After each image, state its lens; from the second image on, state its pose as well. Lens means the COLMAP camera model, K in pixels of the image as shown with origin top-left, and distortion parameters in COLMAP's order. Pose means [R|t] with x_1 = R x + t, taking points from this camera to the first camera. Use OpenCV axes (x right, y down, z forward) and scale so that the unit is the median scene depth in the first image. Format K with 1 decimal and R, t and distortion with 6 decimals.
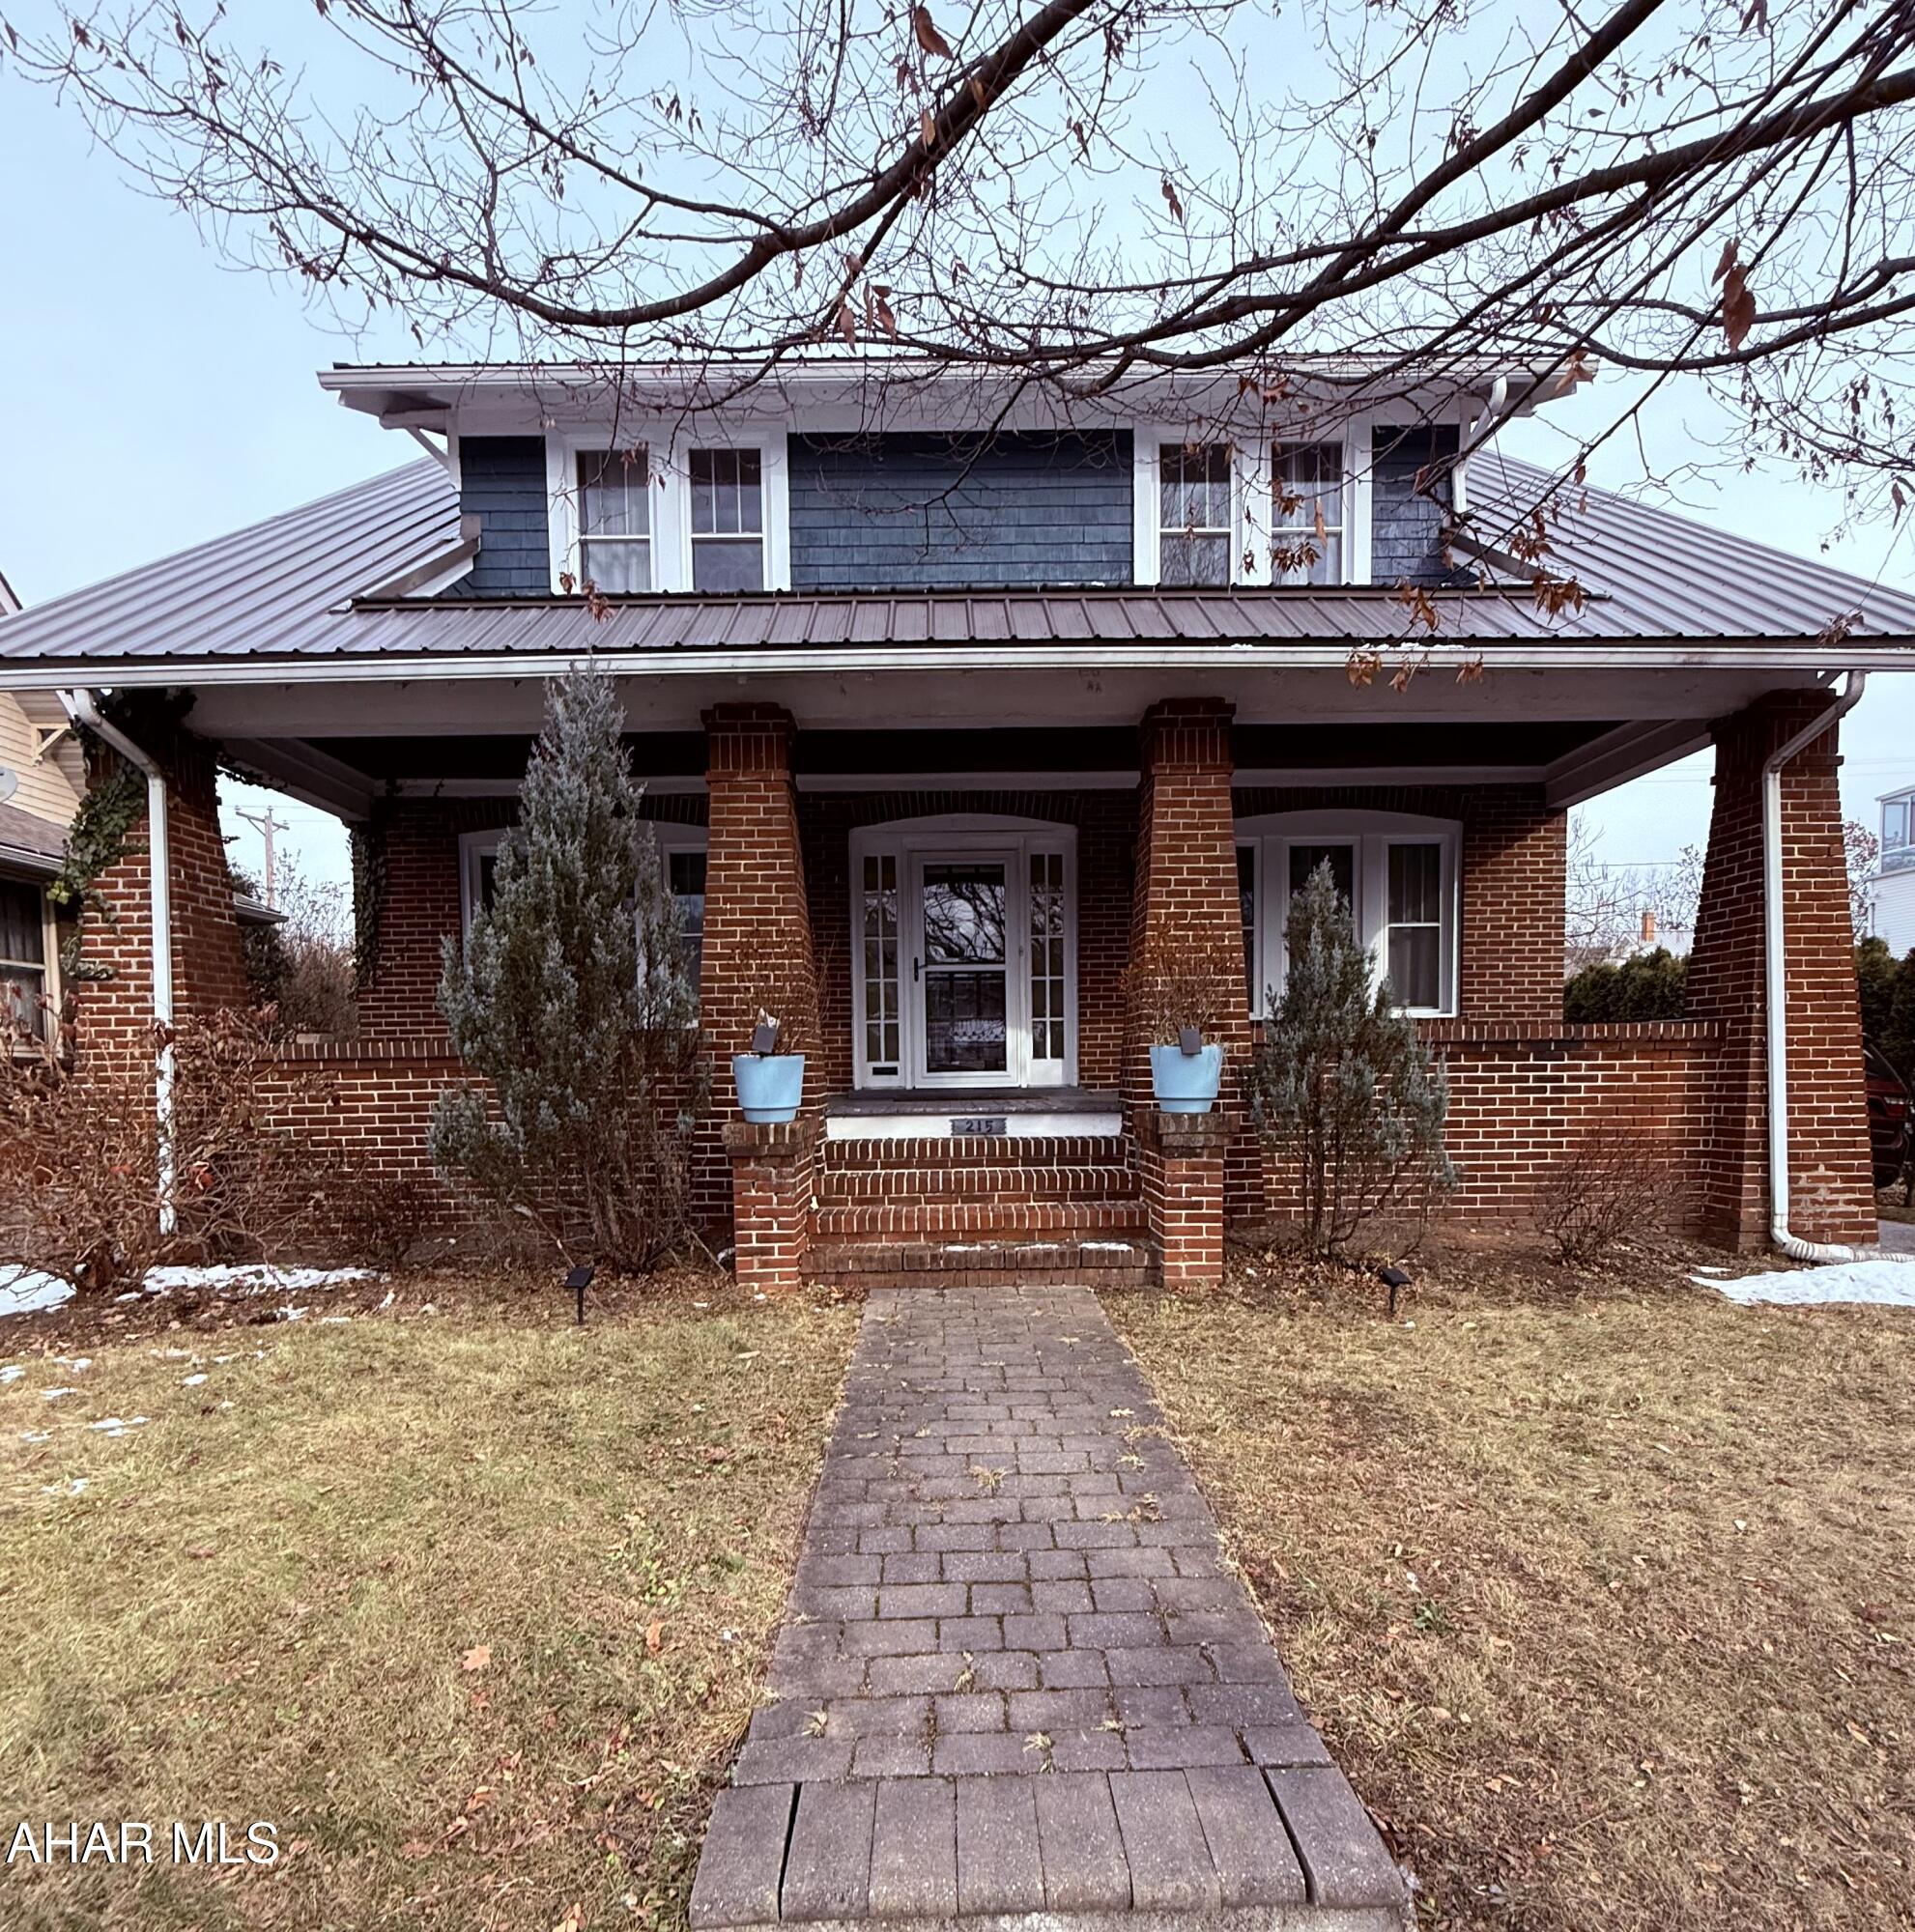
lens RADIAL K [[1148.6, 0, 938.9], [0, 1148.6, 1152.2], [0, 0, 1]] dist [-0.008026, 0.001837]
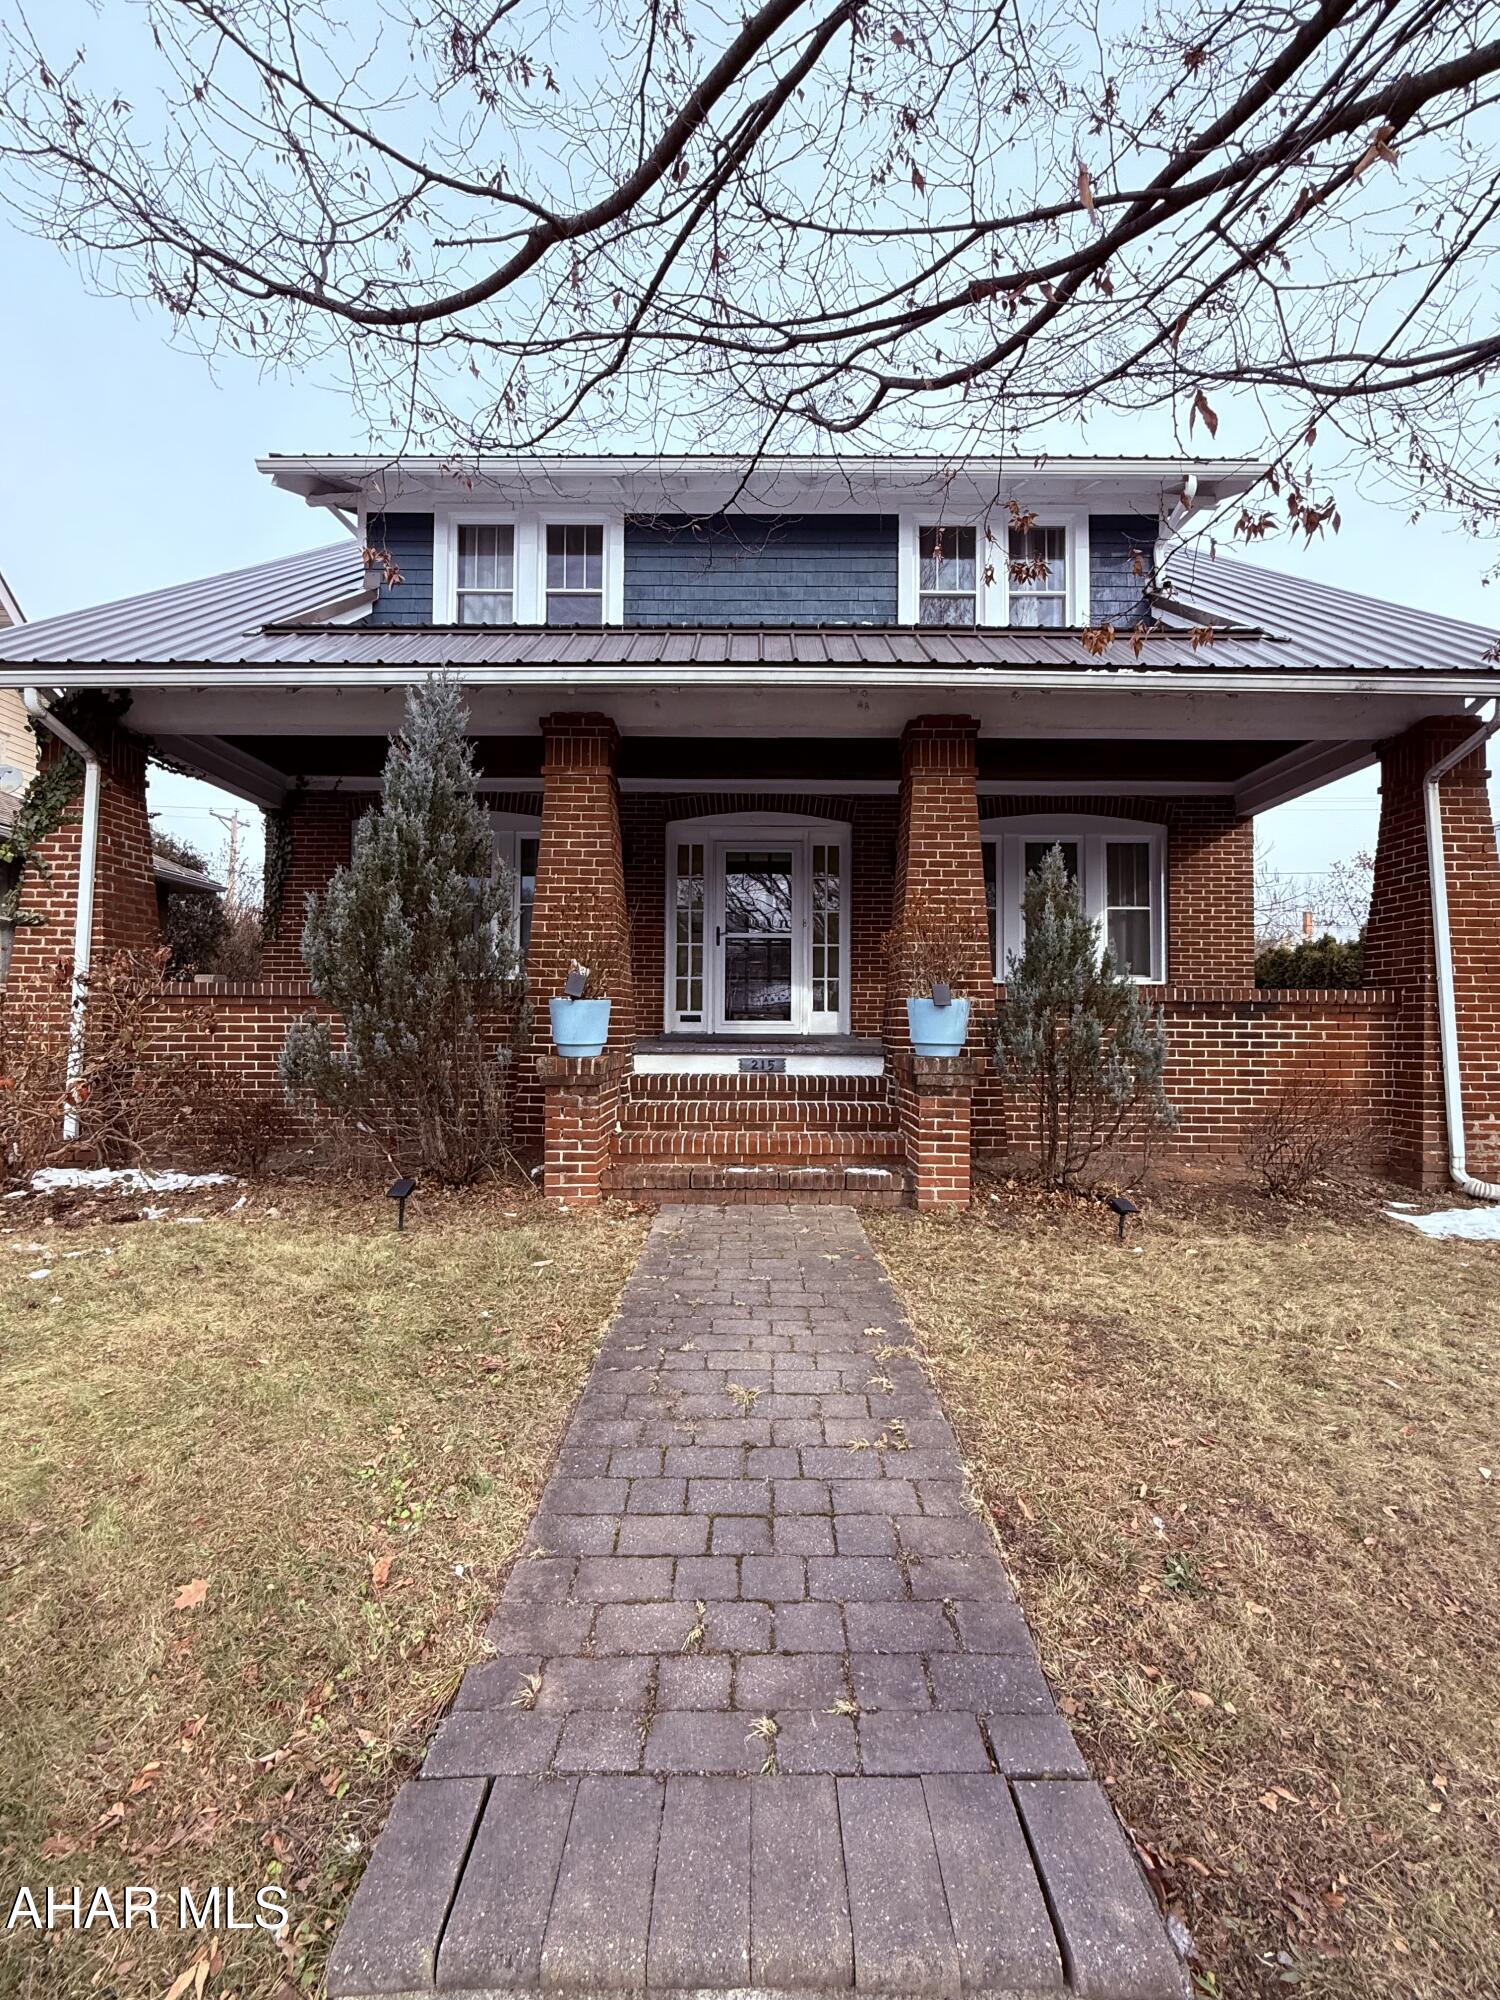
lens RADIAL K [[876.4, 0, 739.7], [0, 876.4, 1004.7], [0, 0, 1]] dist [-0.006242, 0.000952]
pose [[0.999588, 0.021752, -0.018705, 0.031658], [-0.023449, 0.995118, -0.095862, 0.003162], [0.016528, 0.096261, 0.995219, 0.115355]]
